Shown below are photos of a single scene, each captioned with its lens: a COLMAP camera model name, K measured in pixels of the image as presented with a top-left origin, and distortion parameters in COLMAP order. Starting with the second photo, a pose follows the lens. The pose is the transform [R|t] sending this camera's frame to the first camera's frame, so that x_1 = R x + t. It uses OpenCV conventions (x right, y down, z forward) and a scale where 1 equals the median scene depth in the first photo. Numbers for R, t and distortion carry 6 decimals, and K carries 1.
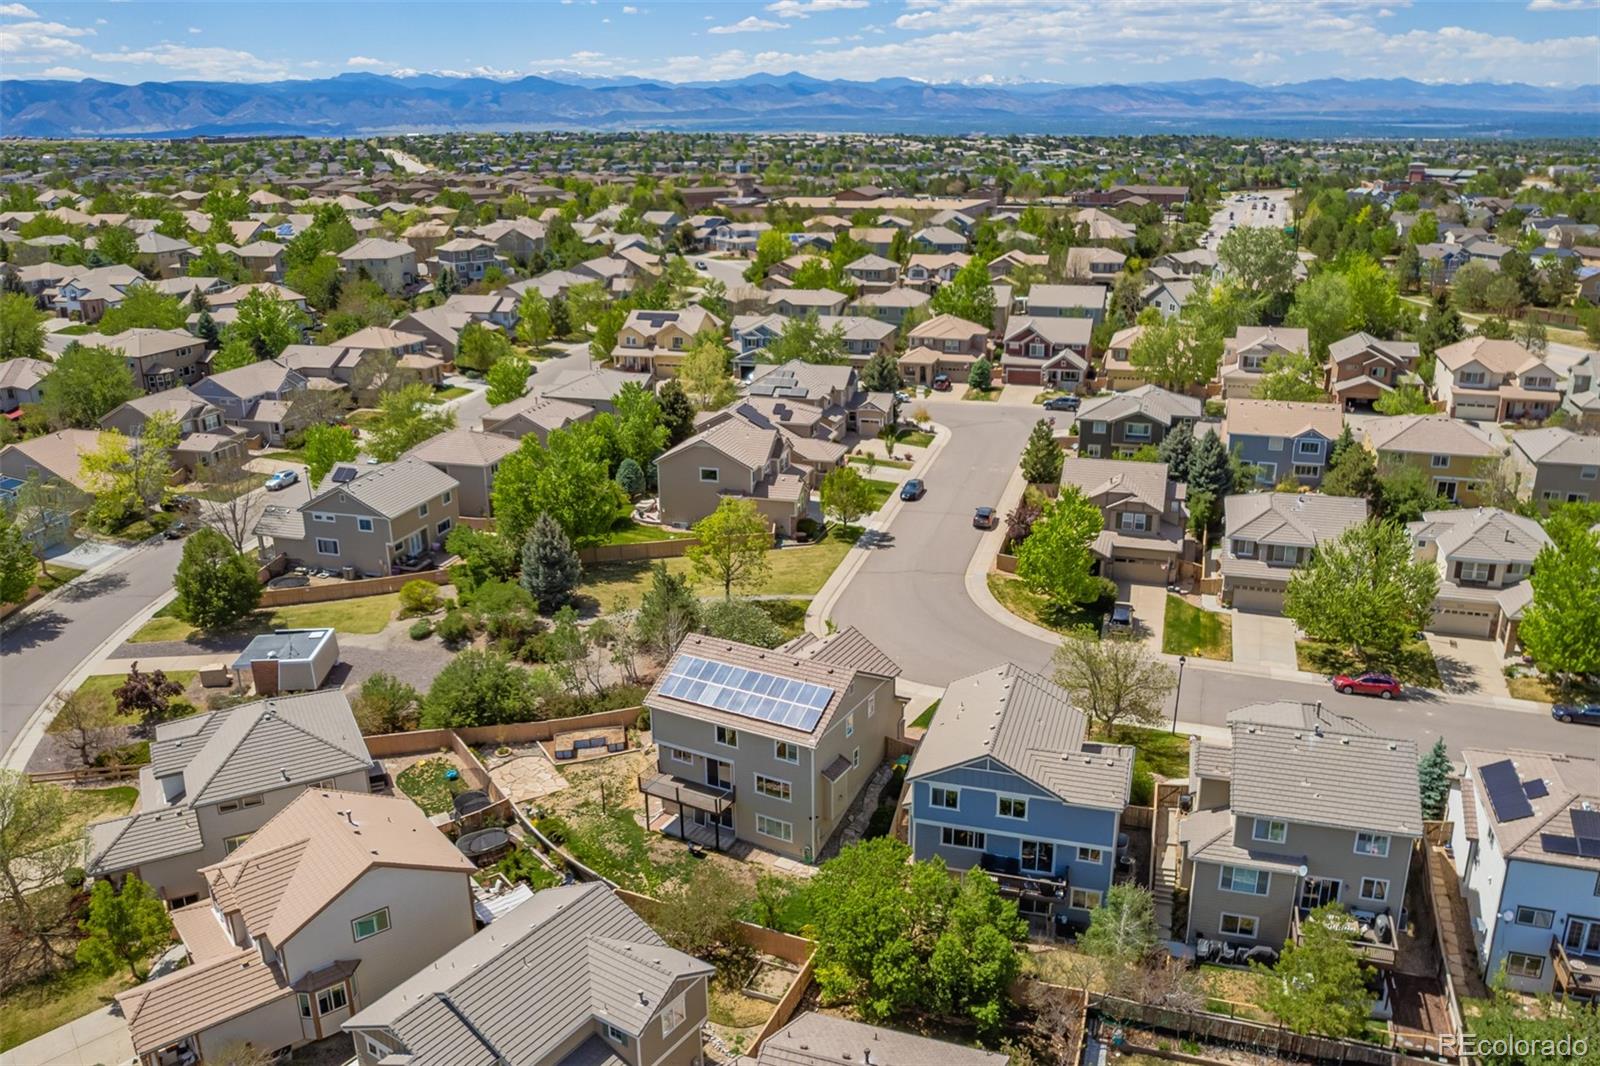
lens RADIAL K [[1256.0, 0, 793.8], [0, 1256.0, 549.8], [0, 0, 1]] dist [-0.076112, 0.063511]
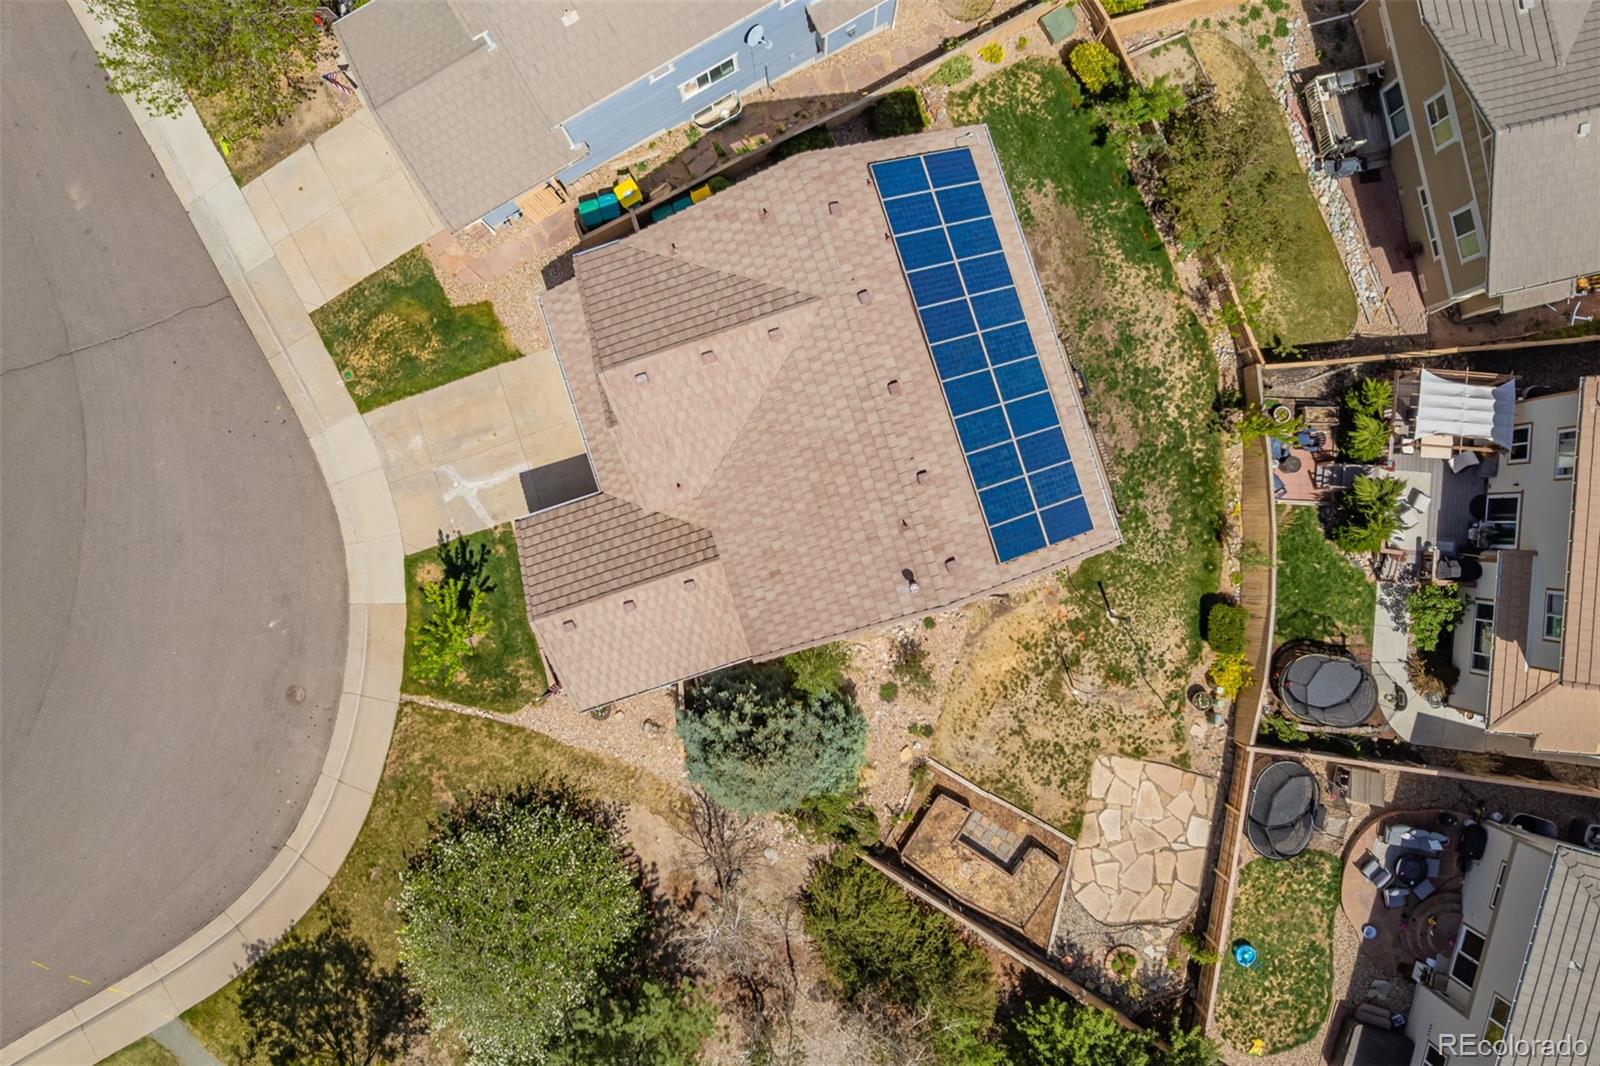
lens RADIAL K [[1256.0, 0, 790.3], [0, 1256.0, 540.0], [0, 0, 1]] dist [-0.076112, 0.063511]
pose [[-0.735226, -0.677551, 0.019172, -0.028009], [0.247598, -0.242129, 0.938120, -0.213080], [-0.630982, 0.694477, 0.345780, 0.609902]]
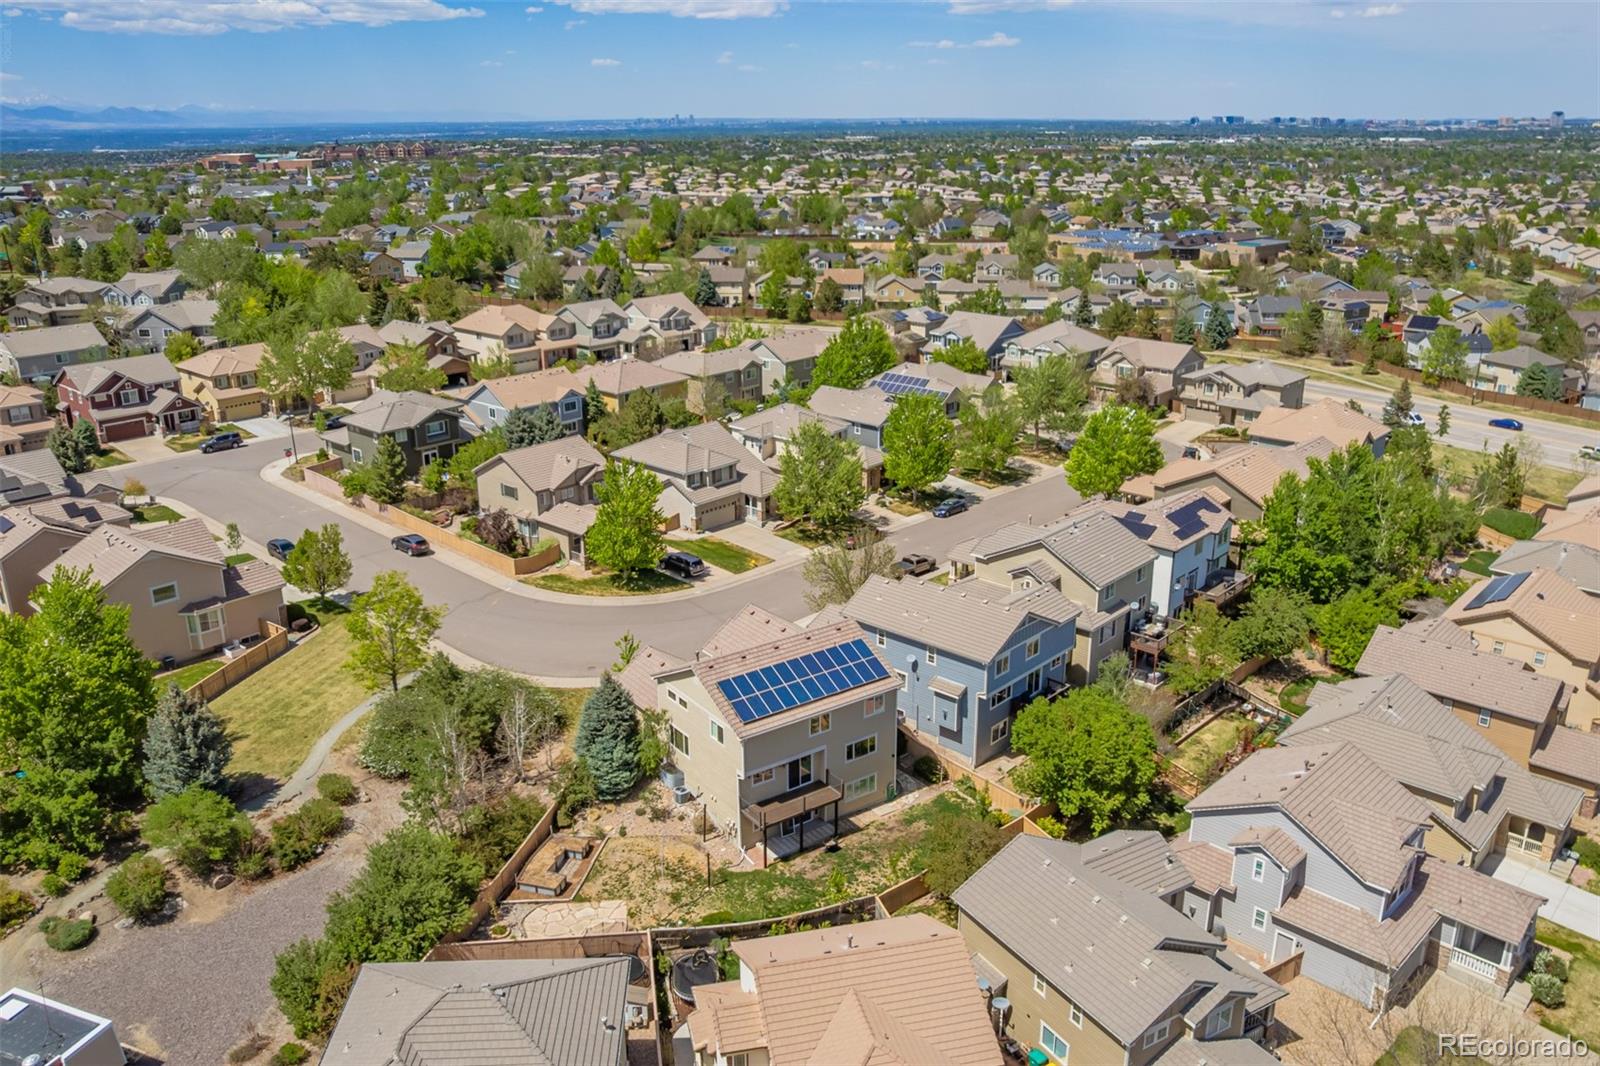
lens RADIAL K [[1256.0, 0, 797.5], [0, 1256.0, 541.9], [0, 0, 1]] dist [-0.076112, 0.063511]
pose [[0.426556, -0.287915, 0.857412, -0.563308], [0.303830, 0.938506, 0.163993, -0.100423], [-0.851902, 0.190555, 0.487802, 0.323636]]
